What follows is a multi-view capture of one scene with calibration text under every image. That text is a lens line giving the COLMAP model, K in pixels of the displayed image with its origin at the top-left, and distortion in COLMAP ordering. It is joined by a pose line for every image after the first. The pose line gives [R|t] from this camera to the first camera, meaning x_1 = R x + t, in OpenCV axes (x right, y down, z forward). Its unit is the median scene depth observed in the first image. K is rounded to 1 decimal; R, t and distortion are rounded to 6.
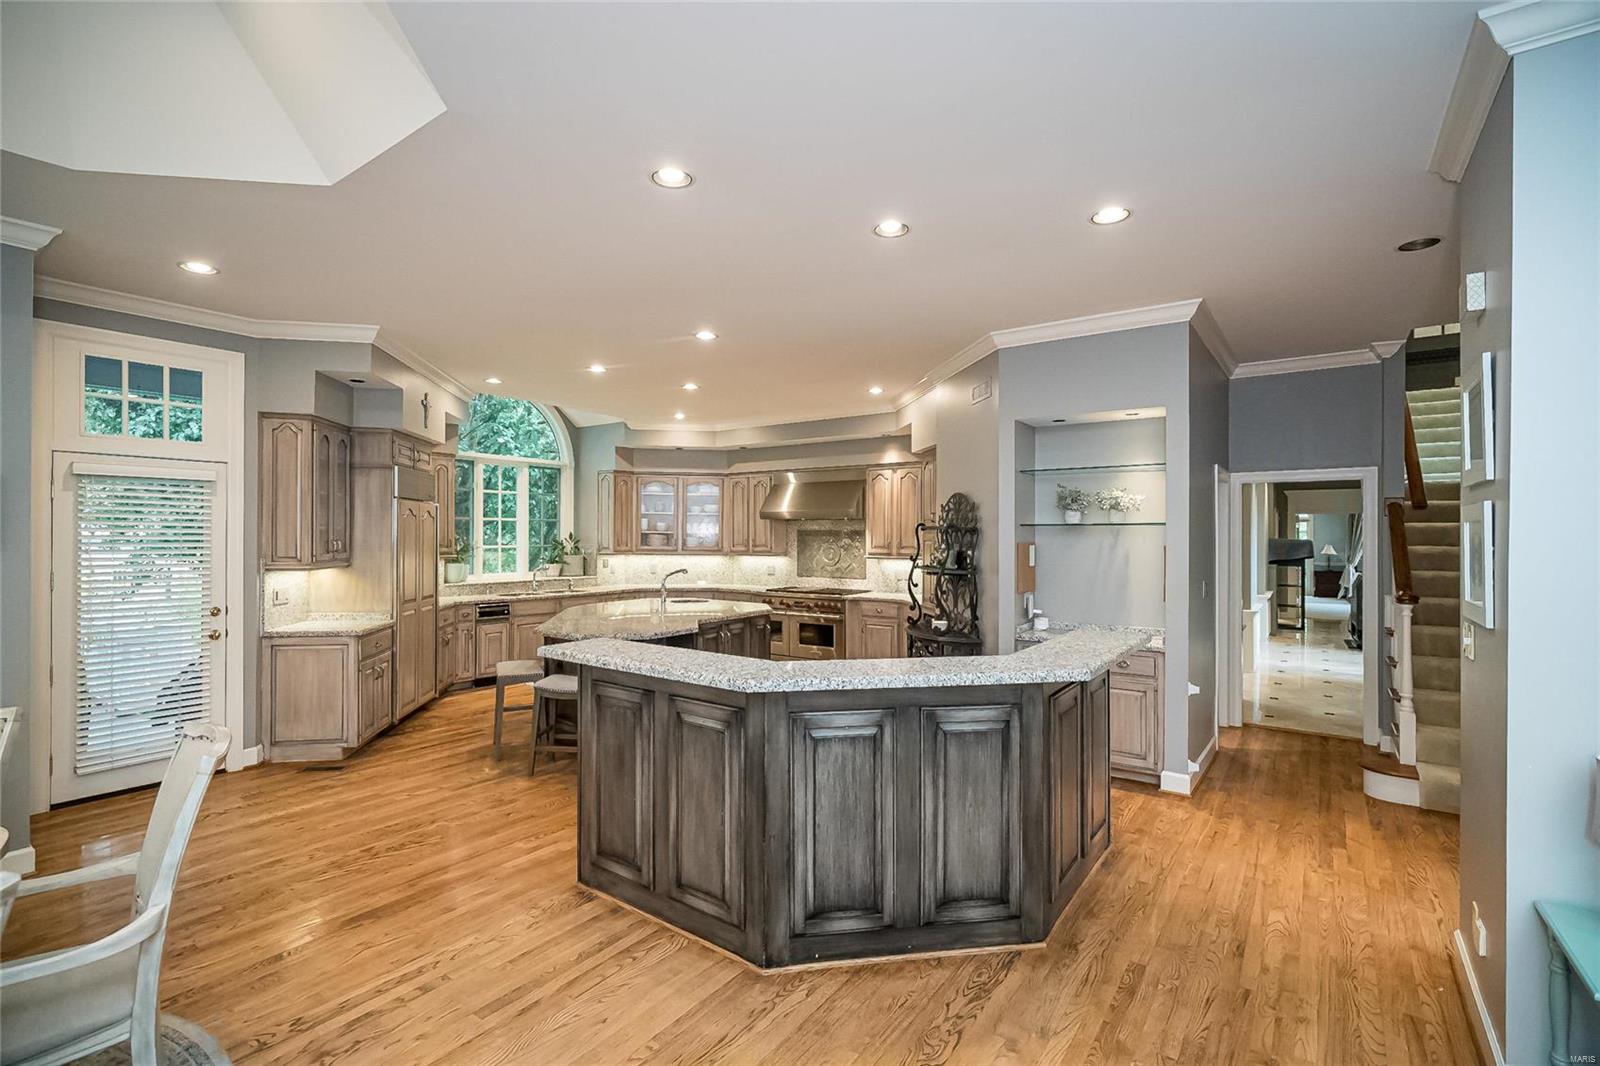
lens RADIAL K [[723.8, 0, 800.0], [0, 723.8, 533.0], [0, 0, 1]] dist [-0.003343, -0.000006]
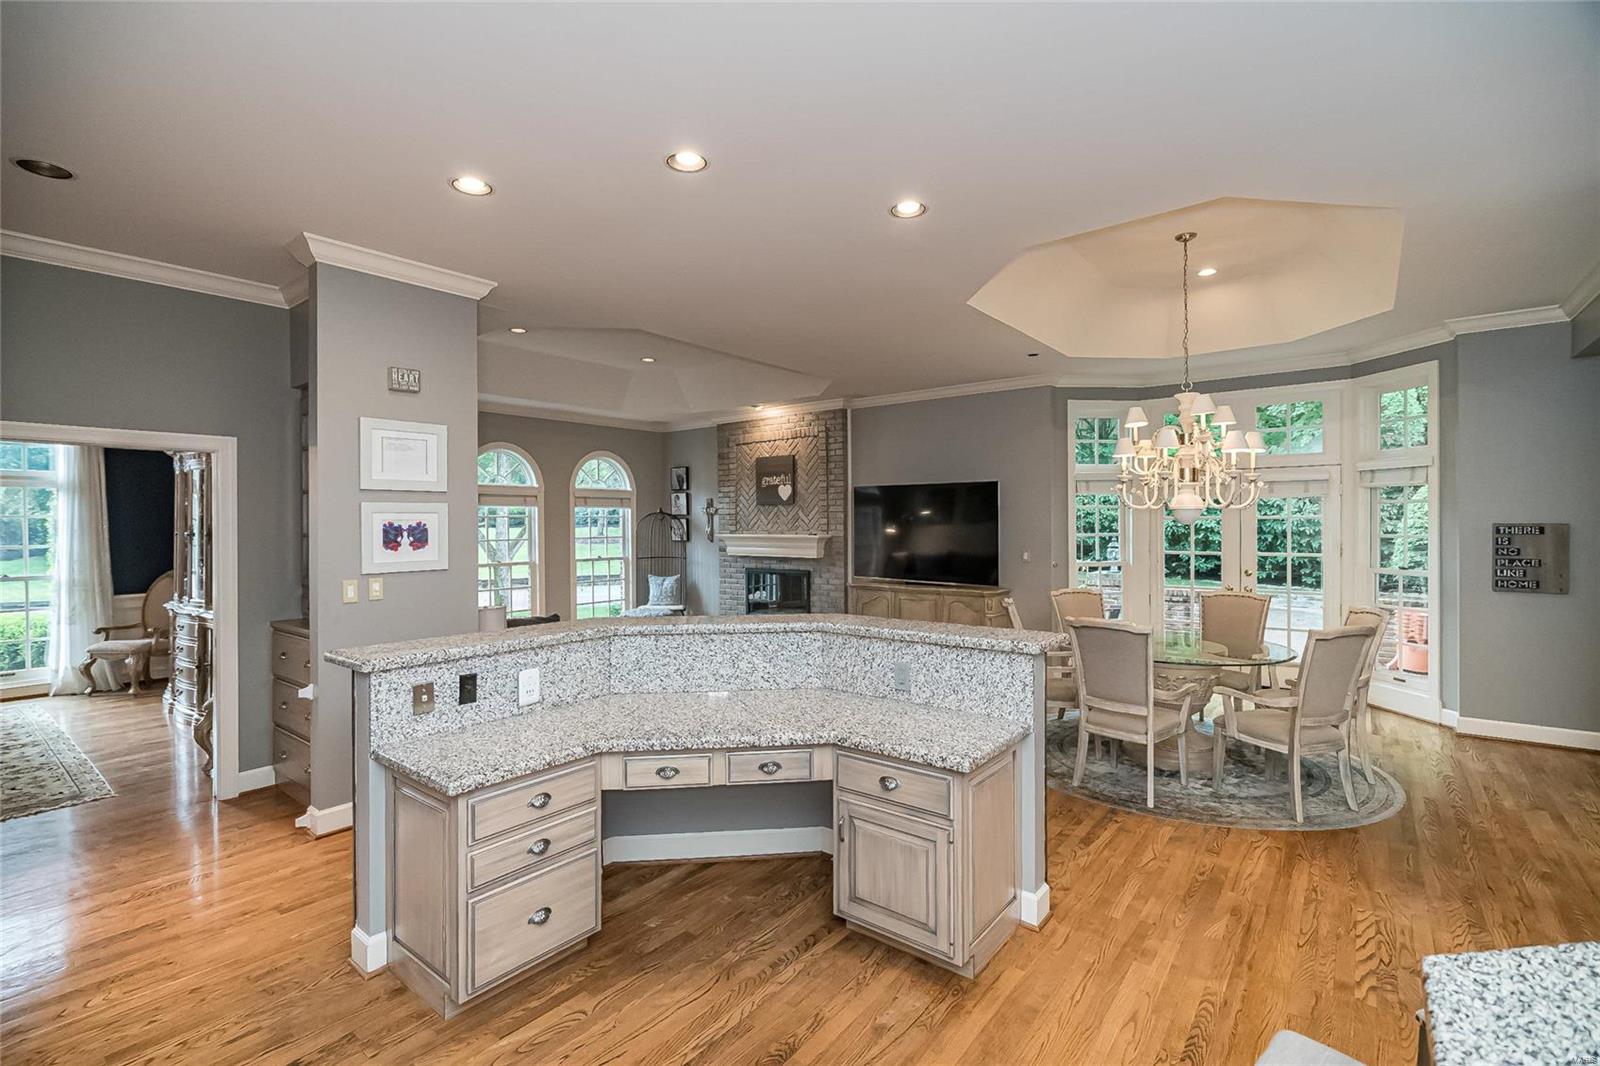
lens RADIAL K [[728.0, 0, 800.3], [0, 728.0, 525.6], [0, 0, 1]] dist [-0.000073, 0.000088]
pose [[-0.999213, 0.002696, 0.039575, -0.028258], [0.002713, 0.999996, 0.000377, 0.008096], [-0.039574, 0.000484, -0.999217, 1.206128]]
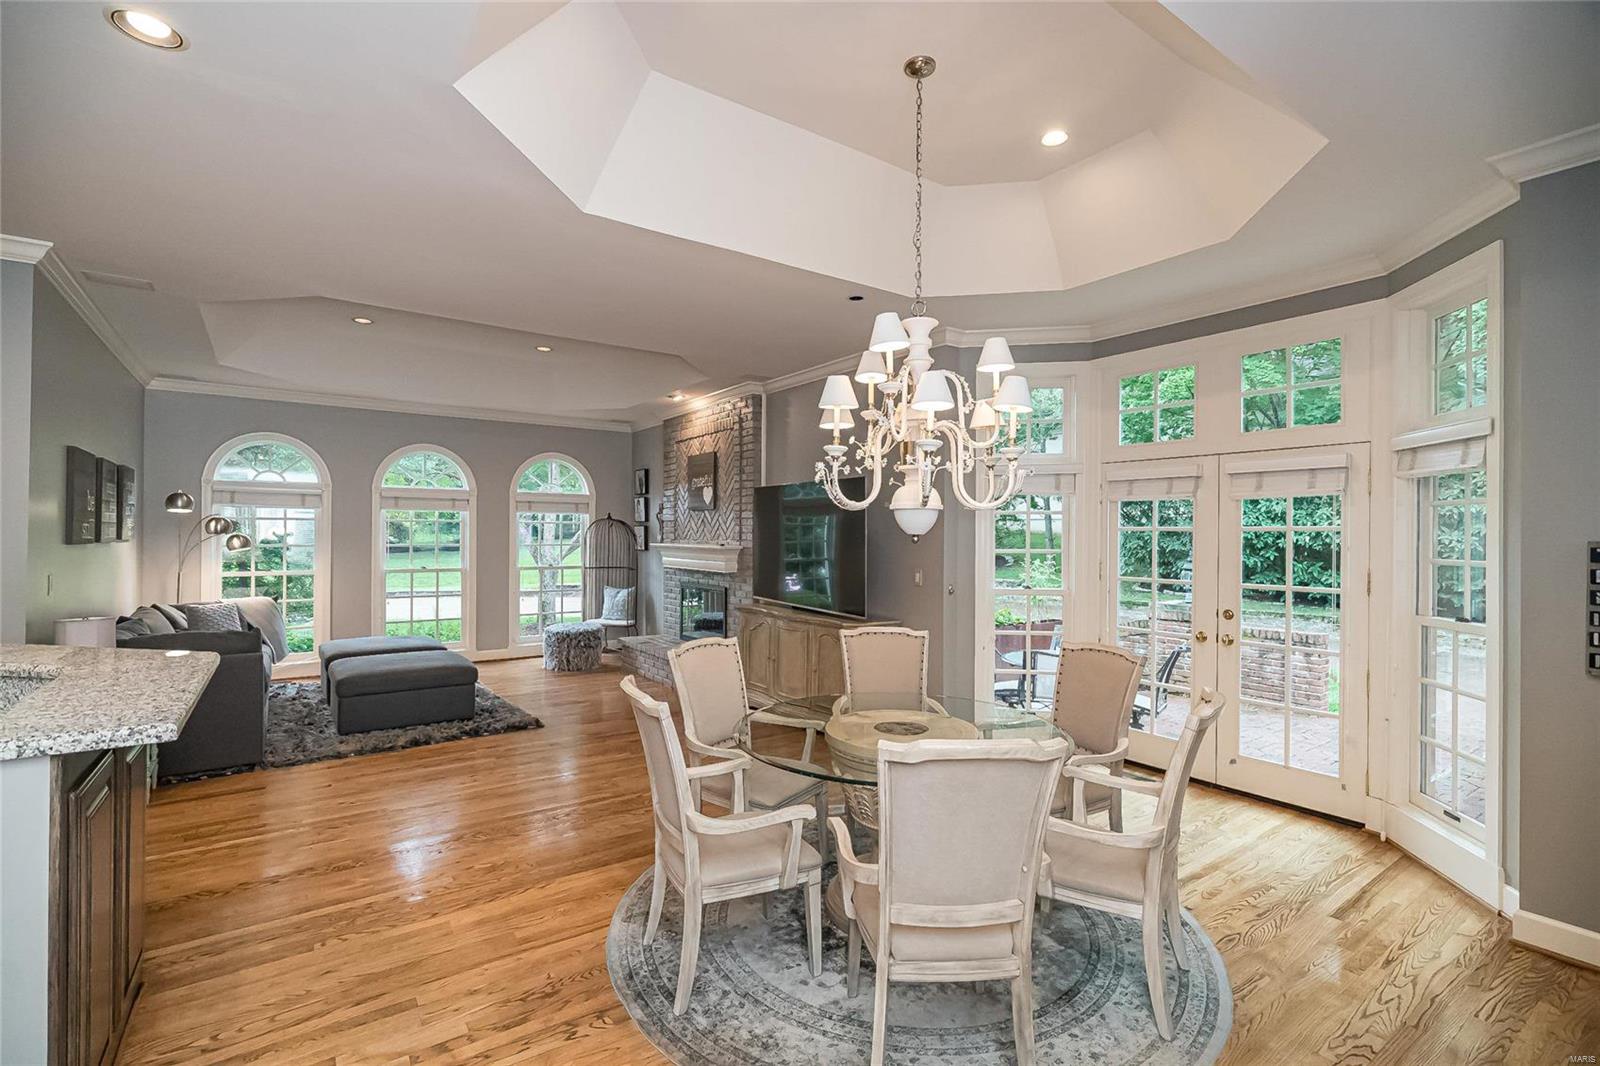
lens RADIAL K [[728.2, 0, 800.0], [0, 728.2, 533.0], [0, 0, 1]] dist [0.000797, -0.000146]
pose [[-0.947523, -0.008686, 0.319569, -0.583721], [-0.010423, 0.999939, -0.003724, 0.009798], [-0.319517, -0.006859, -0.947556, 0.825735]]
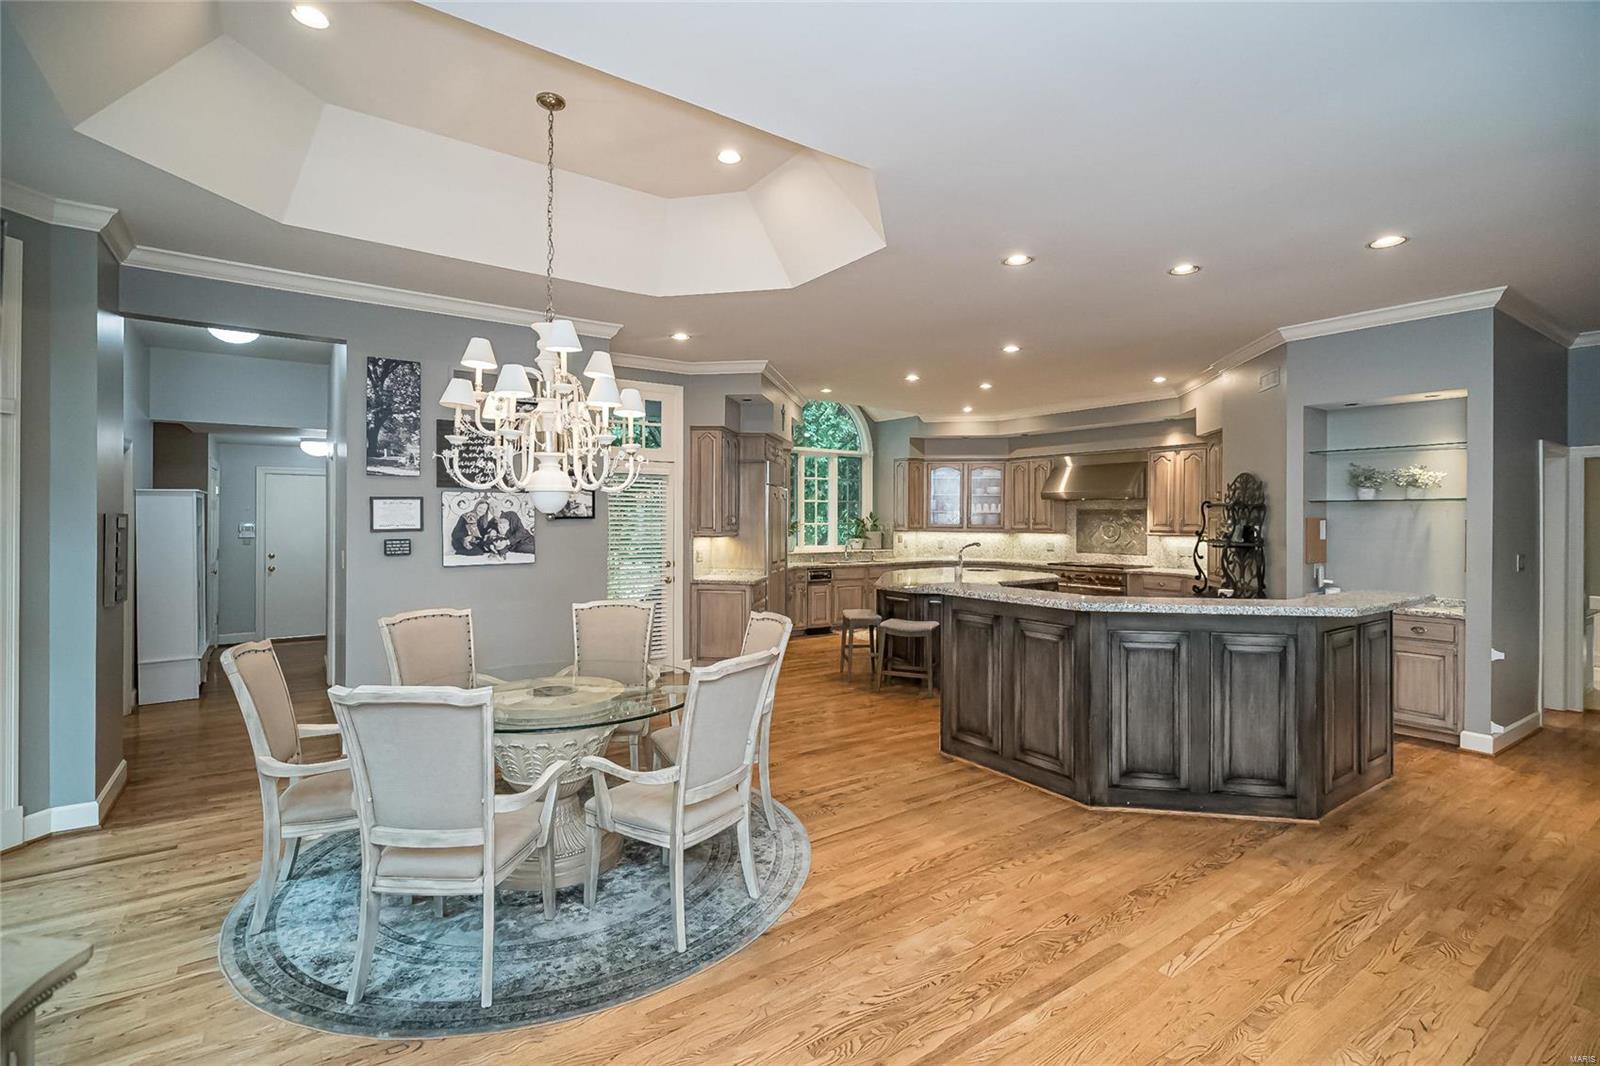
lens RADIAL K [[732.7, 0, 808.8], [0, 732.7, 518.9], [0, 0, 1]] dist [0.001754, 0.000230]
pose [[0.947335, 0.000937, -0.320244, -0.057278], [0.000193, 0.999994, 0.003496, 0.011111], [0.320245, -0.003374, 0.947329, -0.291706]]
